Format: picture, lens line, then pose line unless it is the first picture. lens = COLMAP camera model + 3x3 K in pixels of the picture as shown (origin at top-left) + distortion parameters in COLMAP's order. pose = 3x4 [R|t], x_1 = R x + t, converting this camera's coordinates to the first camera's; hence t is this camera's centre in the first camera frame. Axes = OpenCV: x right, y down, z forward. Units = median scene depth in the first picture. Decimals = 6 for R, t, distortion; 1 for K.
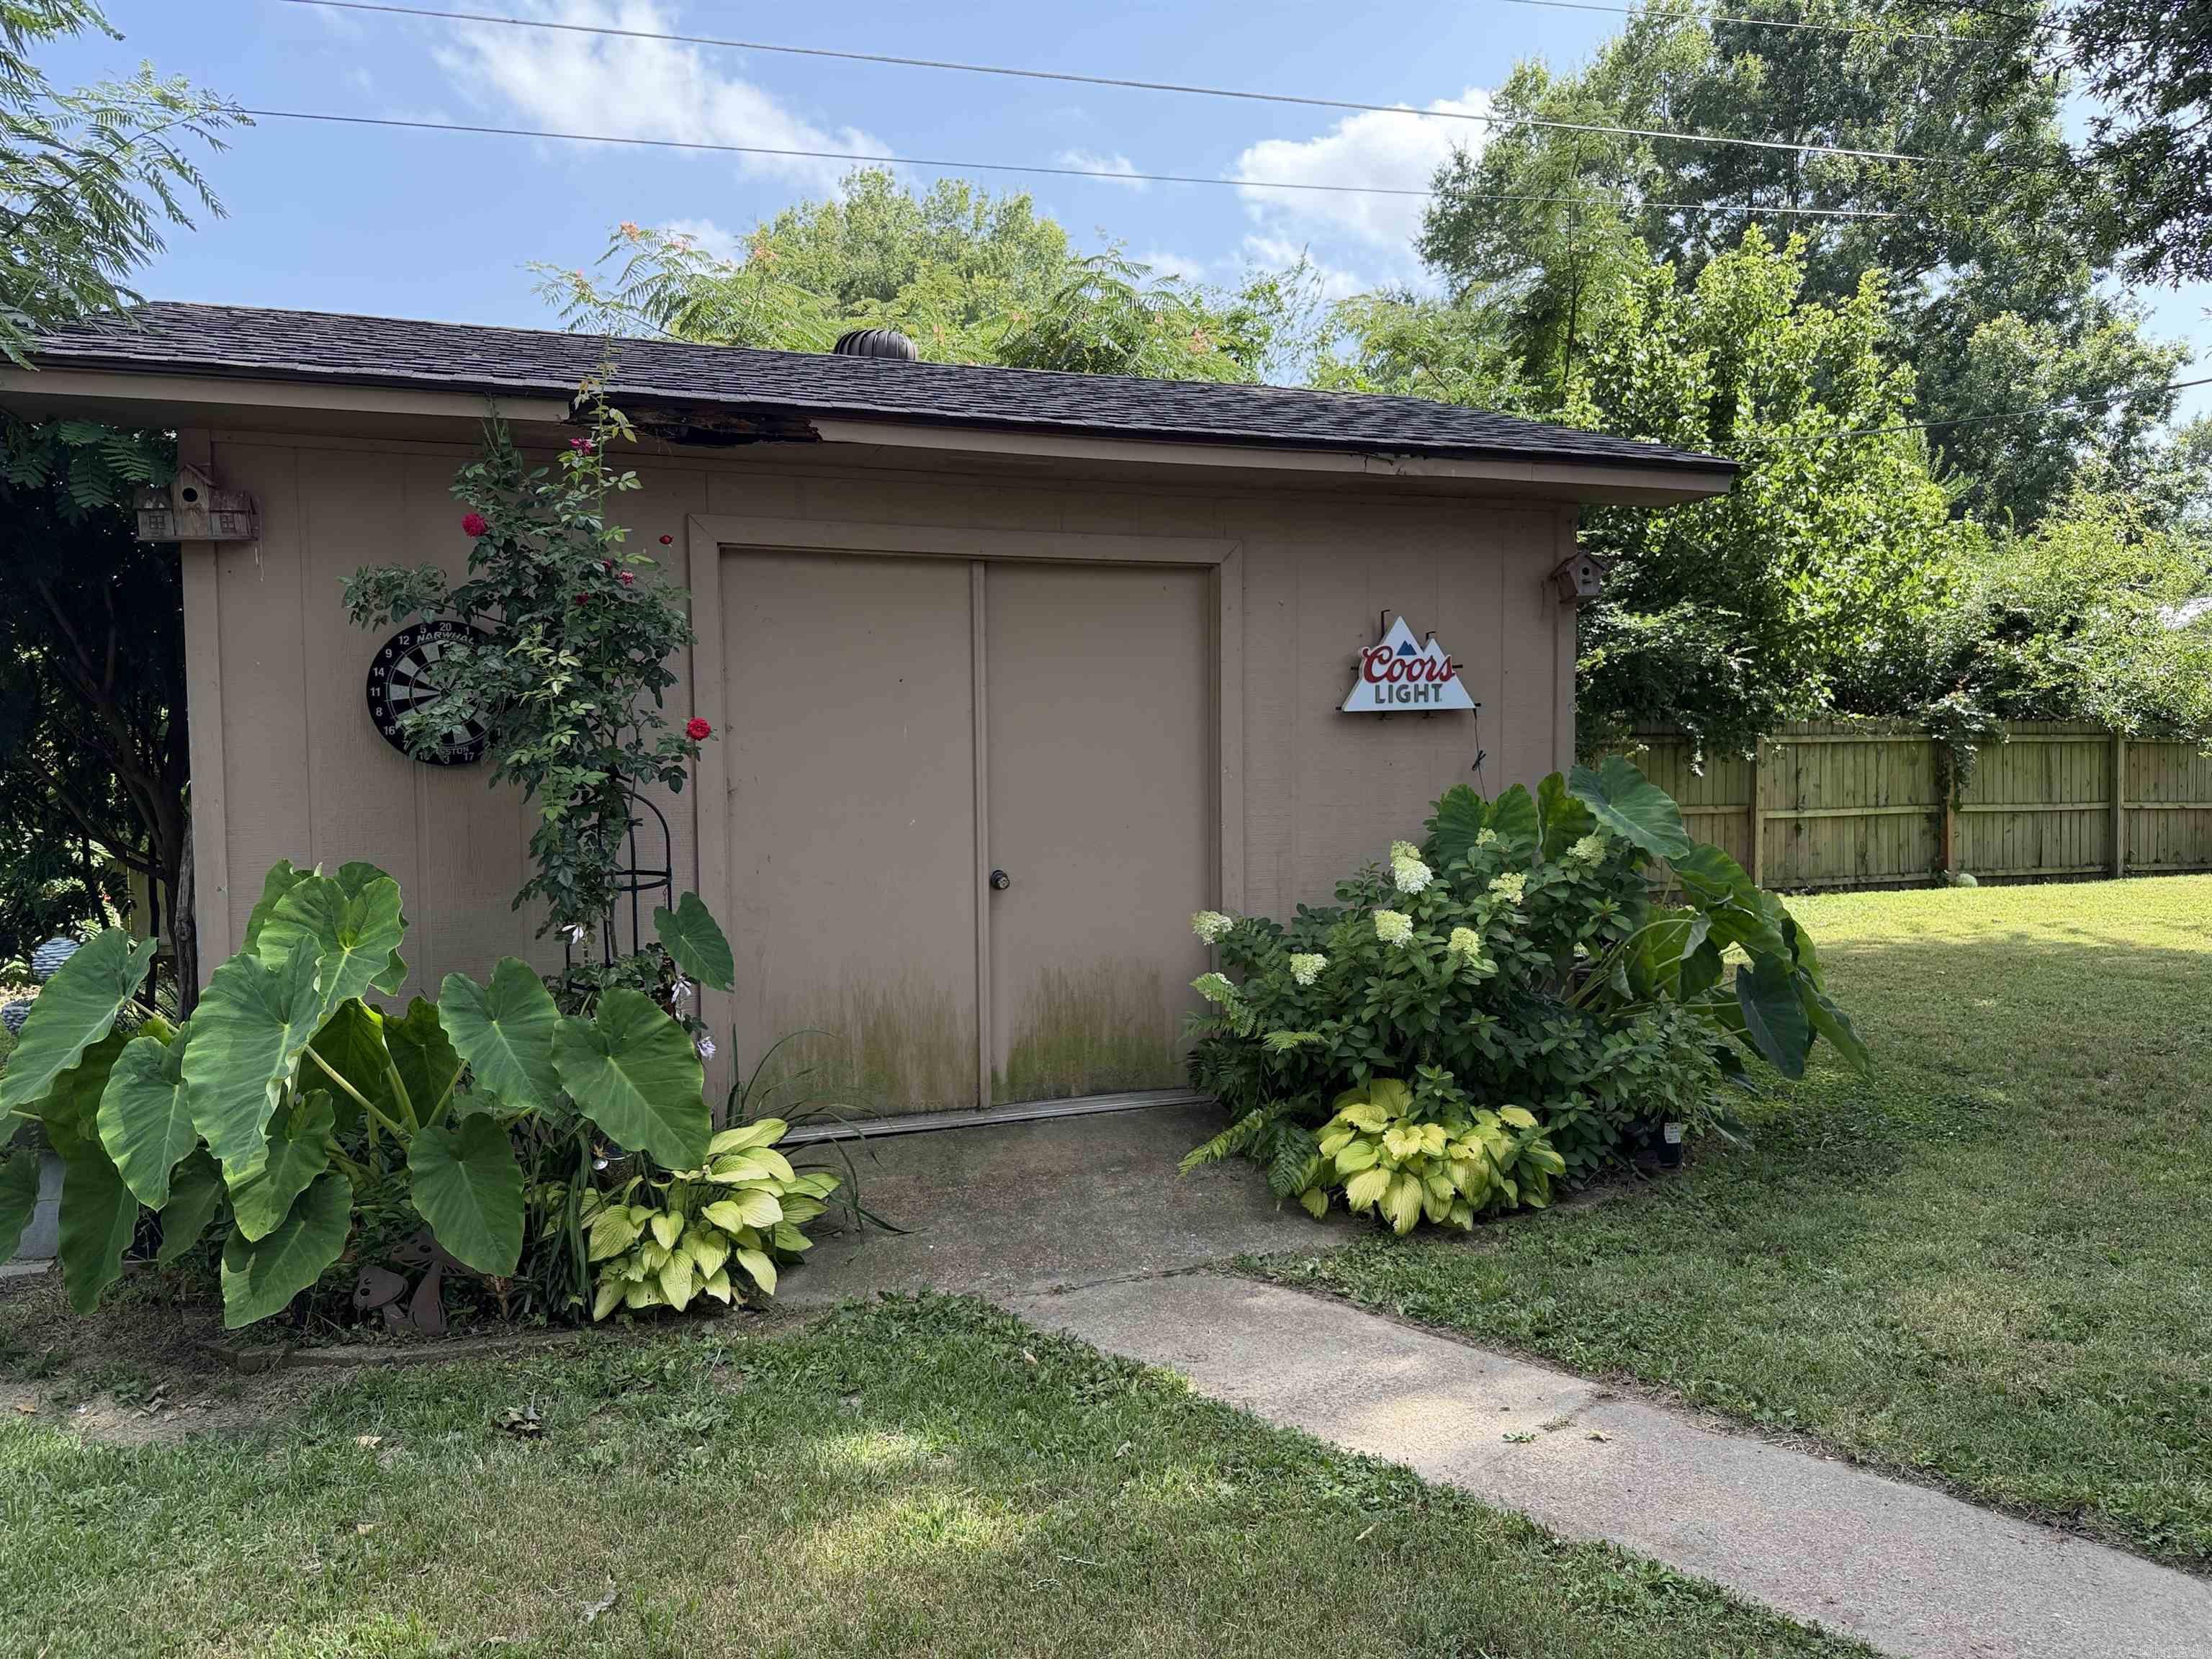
lens RADIAL K [[1560.6, 0, 1122.1], [0, 1560.6, 824.3], [0, 0, 1]] dist [0.075475, -0.084499]
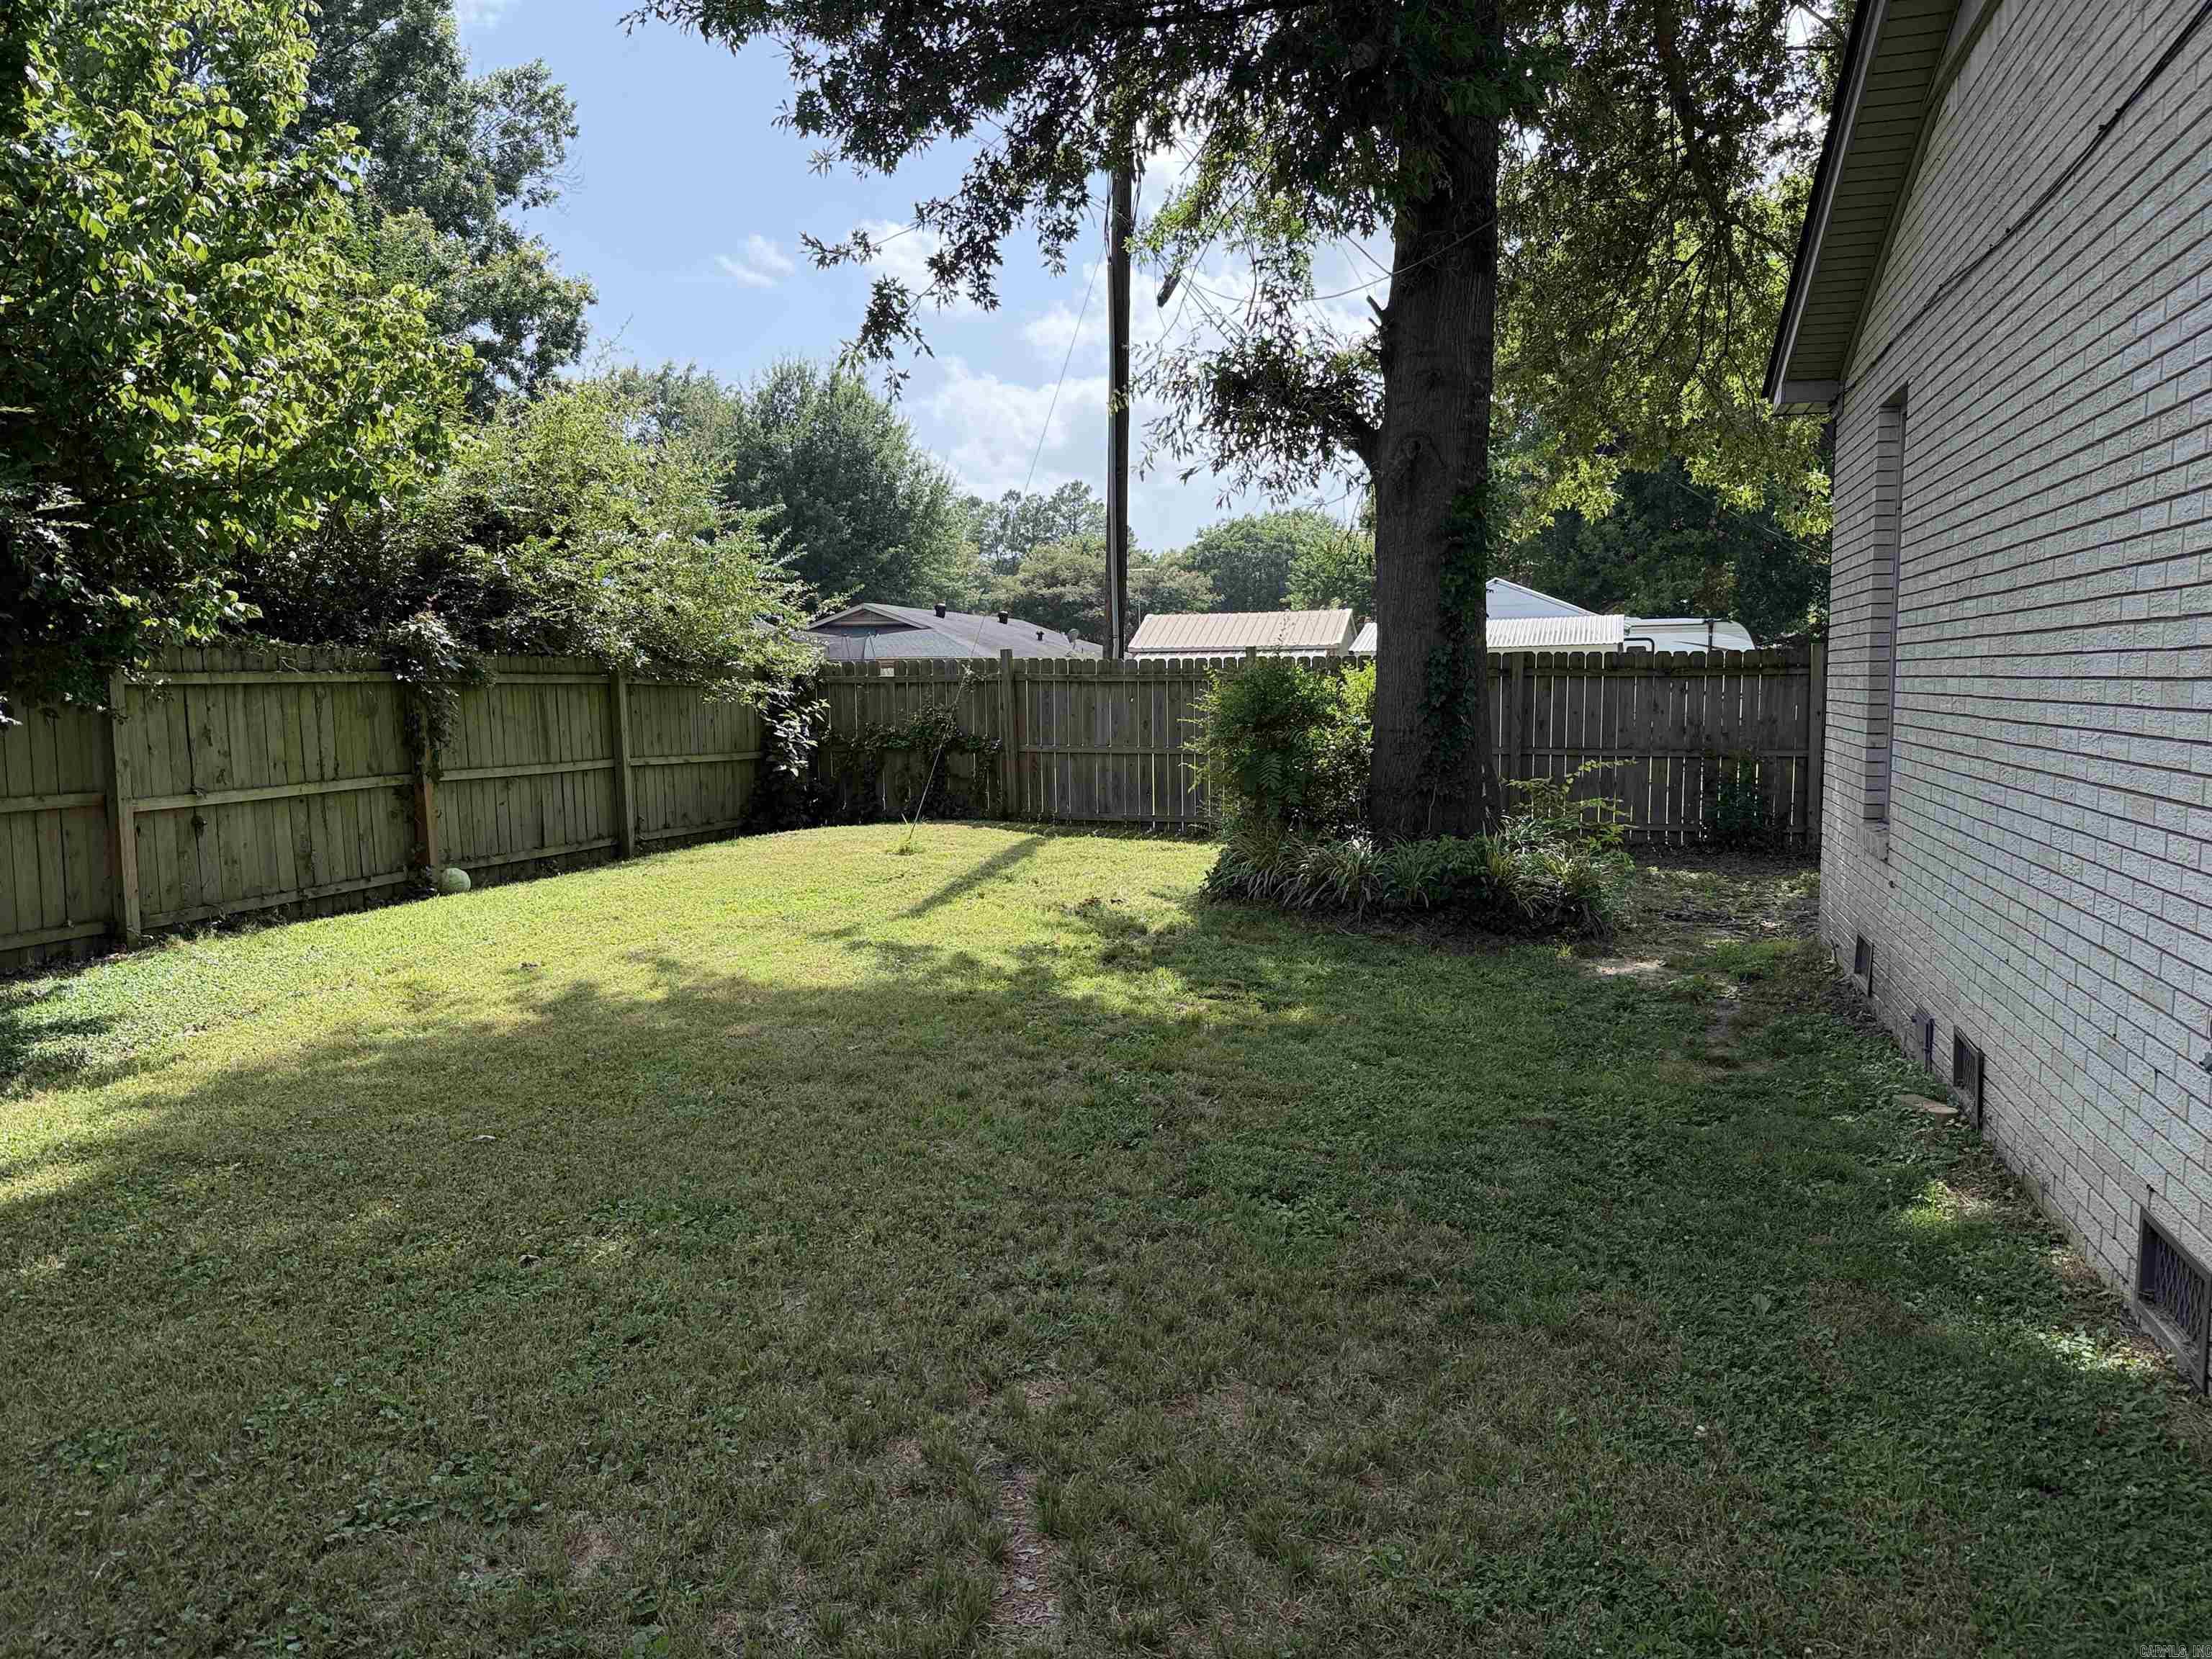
lens RADIAL K [[1560.6, 0, 1121.8], [0, 1560.6, 816.4], [0, 0, 1]] dist [0.075475, -0.084499]
pose [[0.606030, -0.068549, 0.792482, 0.147244], [0.040143, 0.997646, 0.055598, -0.019081], [-0.794428, -0.001882, 0.607355, 0.316430]]
